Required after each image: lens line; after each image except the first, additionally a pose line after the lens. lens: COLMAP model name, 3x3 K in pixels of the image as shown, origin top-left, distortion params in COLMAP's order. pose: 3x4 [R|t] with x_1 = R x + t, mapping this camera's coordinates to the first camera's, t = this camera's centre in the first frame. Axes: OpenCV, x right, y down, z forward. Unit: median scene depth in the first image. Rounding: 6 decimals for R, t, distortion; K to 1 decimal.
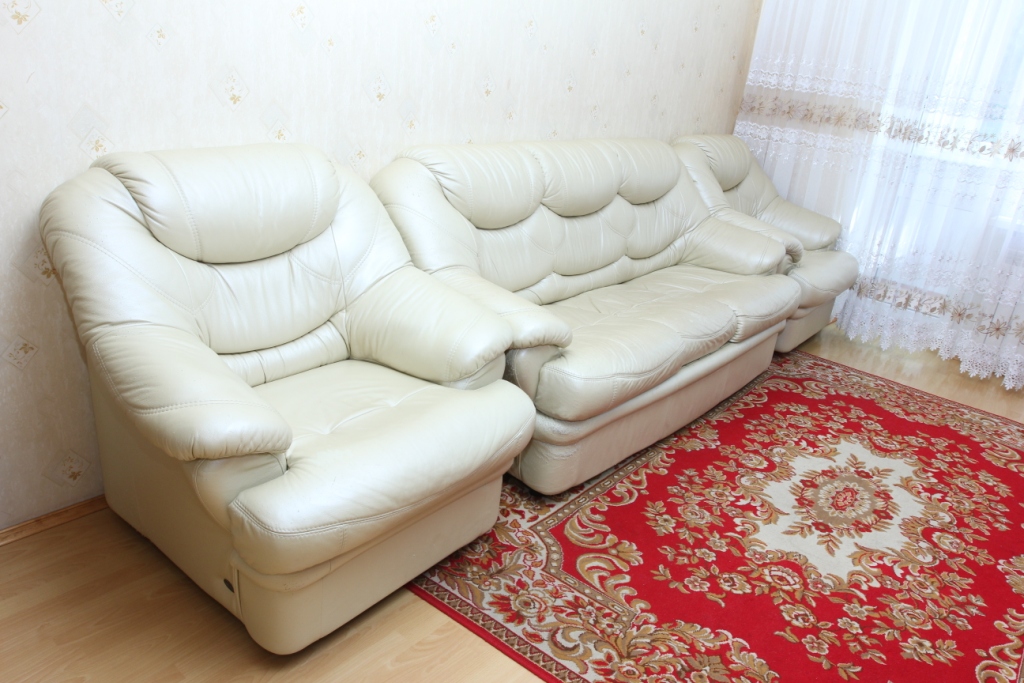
lens RADIAL K [[756.8, 0, 512.0], [0, 756.8, 341.5], [0, 0, 1]] dist [-0.061051, 0.038911]
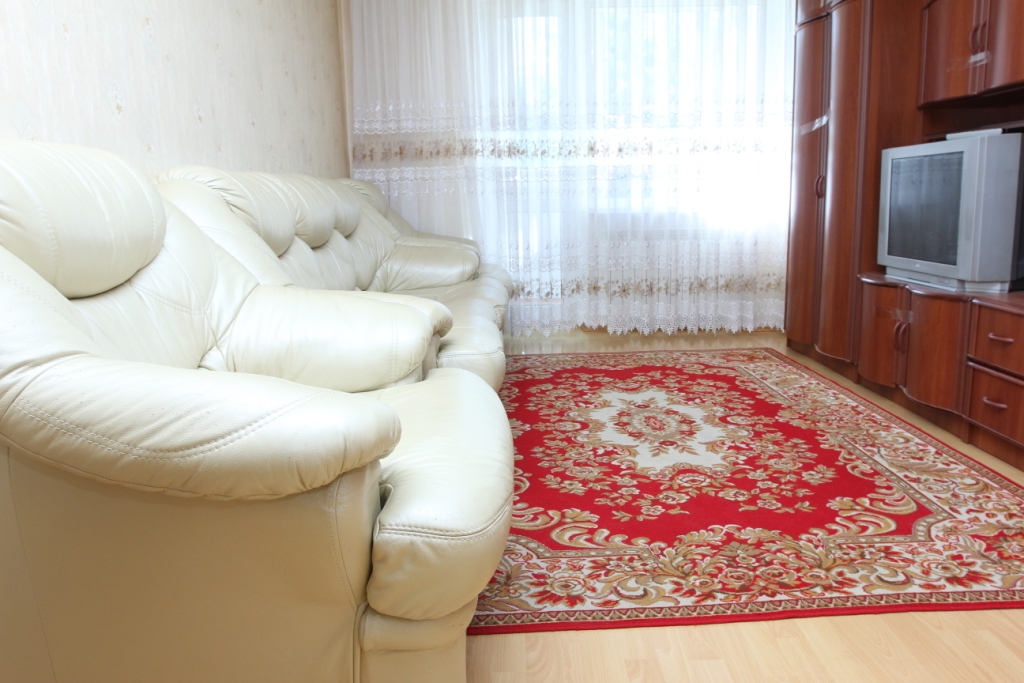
lens RADIAL K [[756.8, 0, 512.0], [0, 756.8, 341.5], [0, 0, 1]] dist [-0.061051, 0.038911]
pose [[0.755582, -0.248749, 0.605987, -0.458045], [0.341111, 0.939180, -0.039799, 0.086155], [-0.559231, 0.236780, 0.794478, 0.246819]]
